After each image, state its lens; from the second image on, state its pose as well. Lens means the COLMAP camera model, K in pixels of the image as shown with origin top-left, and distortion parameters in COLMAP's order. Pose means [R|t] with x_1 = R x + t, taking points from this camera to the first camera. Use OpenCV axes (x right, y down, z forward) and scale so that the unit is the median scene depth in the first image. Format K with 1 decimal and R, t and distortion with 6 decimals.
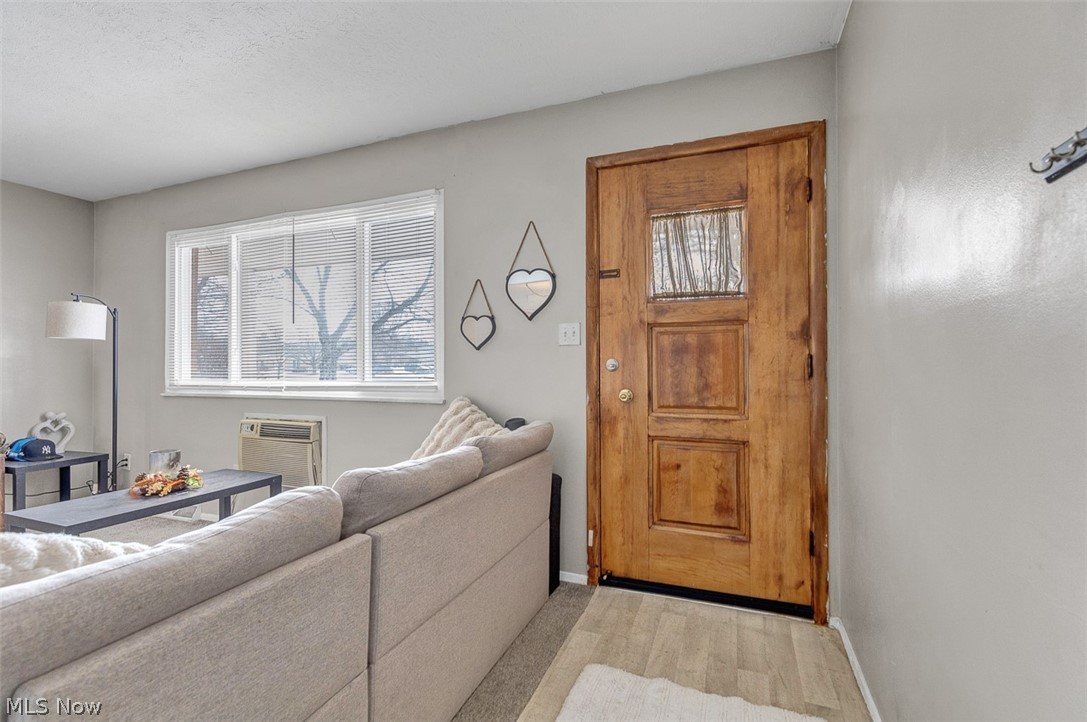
lens RADIAL K [[497.7, 0, 540.5], [0, 497.7, 361.9], [0, 0, 1]] dist [0.004744, -0.001276]
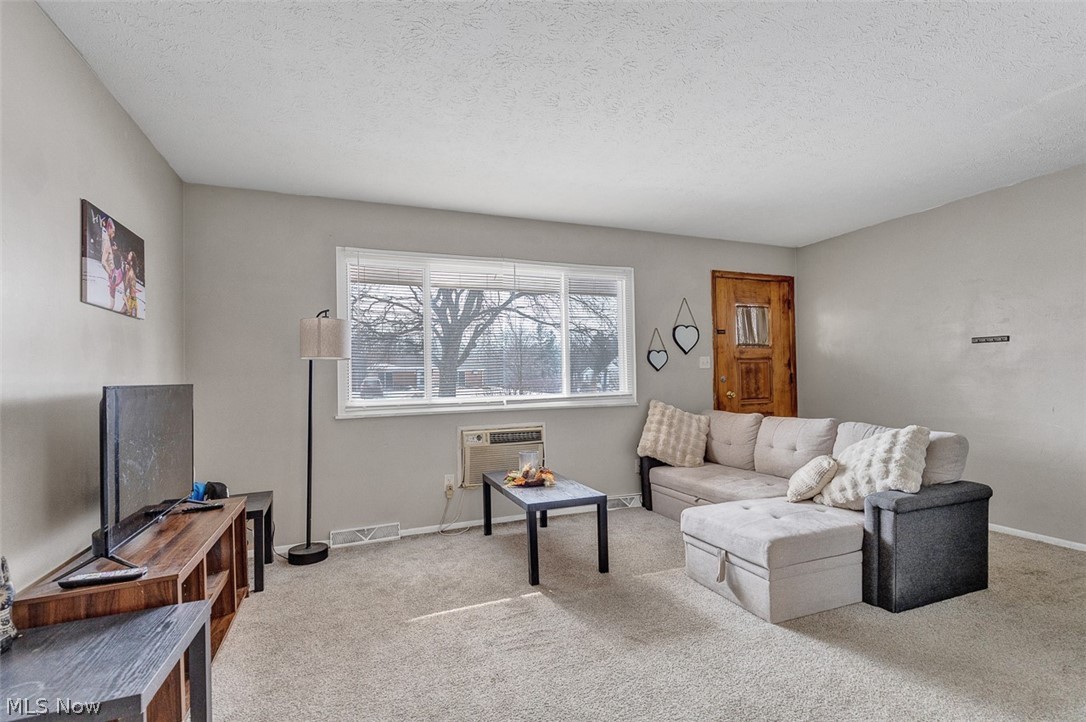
lens RADIAL K [[497.2, 0, 550.7], [0, 497.2, 375.1], [0, 0, 1]] dist [0.004744, -0.001276]
pose [[0.721222, -0.002657, 0.692699, -1.710512], [0.014549, 0.999830, -0.011314, 0.003706], [-0.692551, 0.018238, 0.721138, 0.069982]]
